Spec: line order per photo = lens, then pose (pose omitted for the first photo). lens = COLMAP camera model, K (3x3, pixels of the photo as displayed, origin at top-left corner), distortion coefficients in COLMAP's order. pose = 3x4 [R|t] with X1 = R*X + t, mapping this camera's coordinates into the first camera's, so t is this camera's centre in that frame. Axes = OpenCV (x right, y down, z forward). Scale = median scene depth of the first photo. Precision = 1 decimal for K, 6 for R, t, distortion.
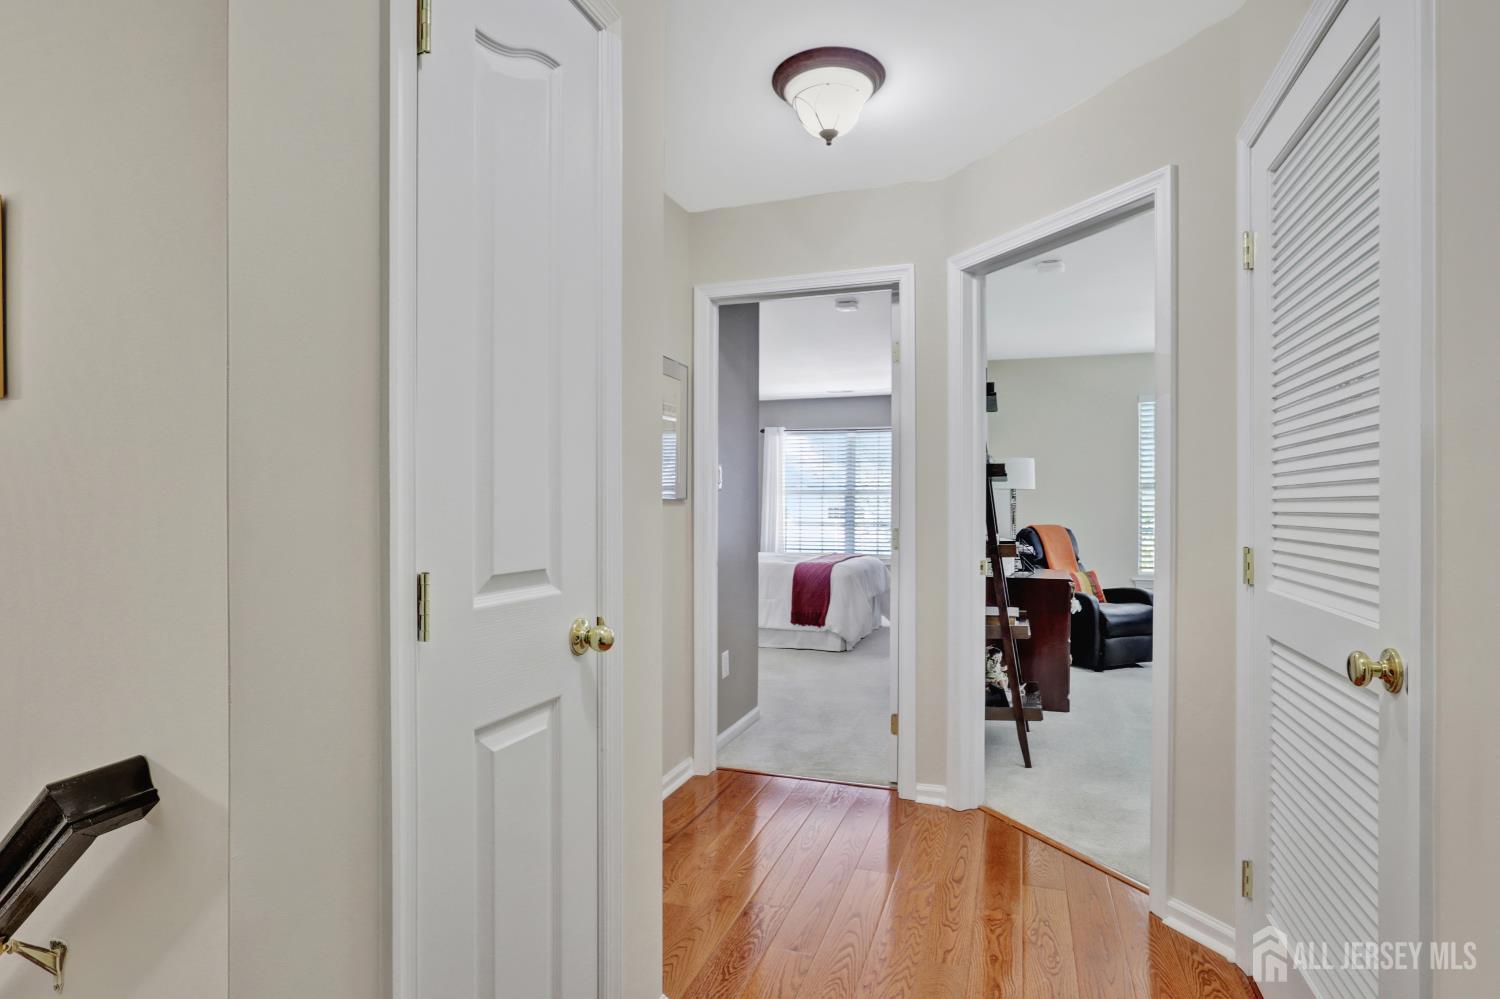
lens RADIAL K [[765.7, 0, 744.3], [0, 765.7, 507.4], [0, 0, 1]] dist [-0.023651, 0.005083]
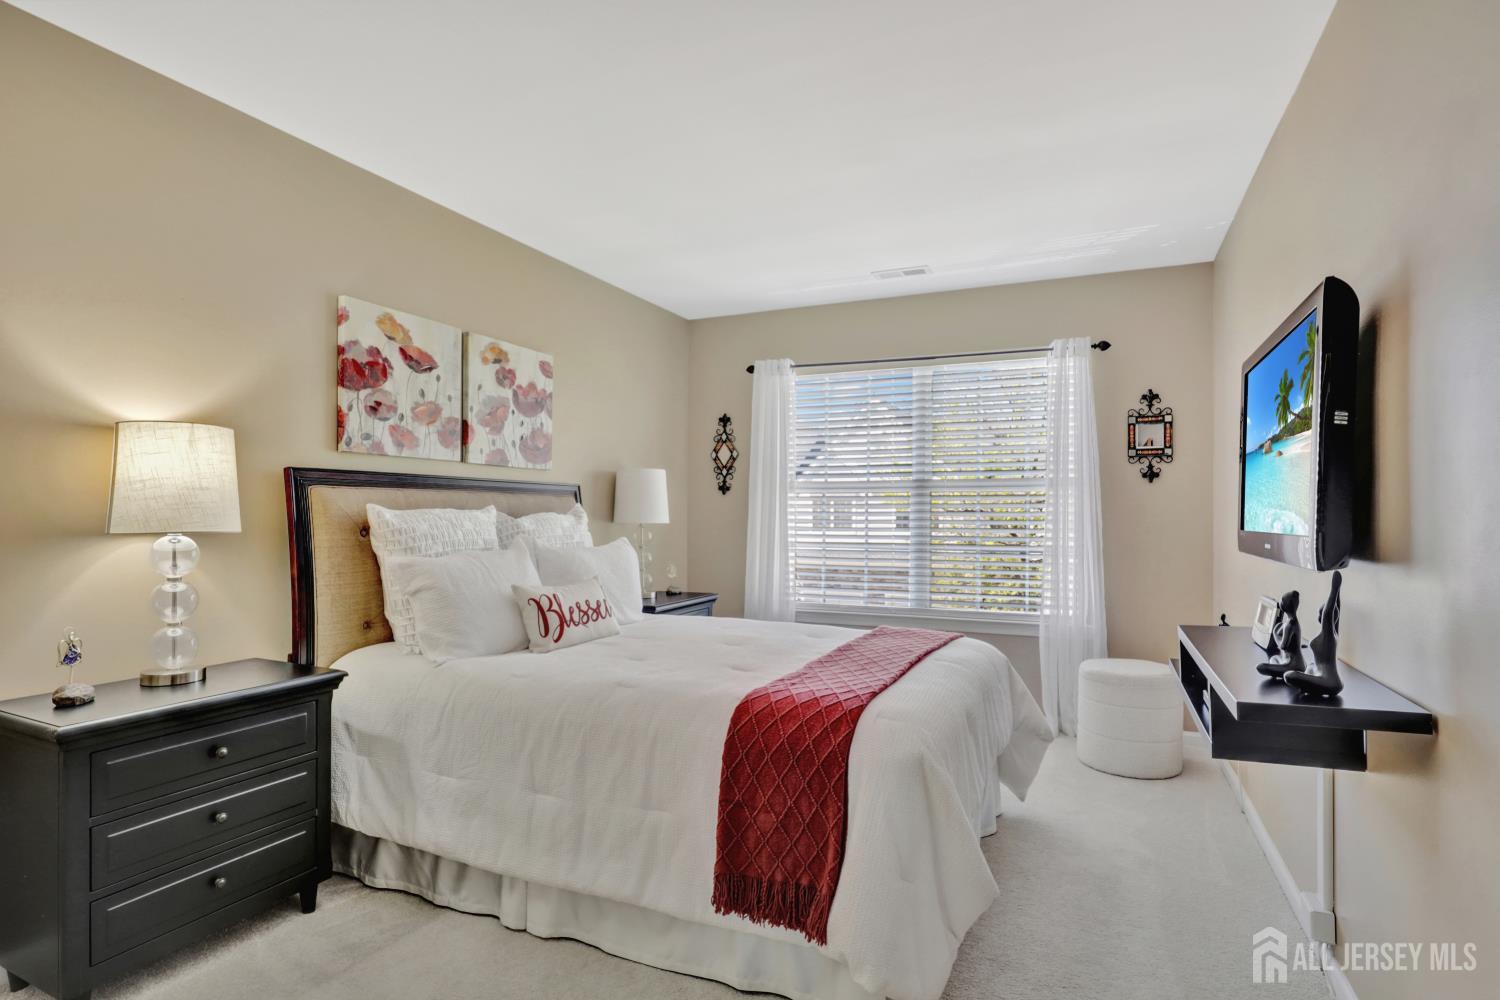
lens RADIAL K [[765.7, 0, 752.9], [0, 765.7, 510.1], [0, 0, 1]] dist [-0.023651, 0.005083]
pose [[0.996742, -0.000683, -0.080653, 0.099061], [-0.000418, 0.999907, -0.013643, 0.004210], [0.080655, 0.013632, 0.996649, 0.710364]]
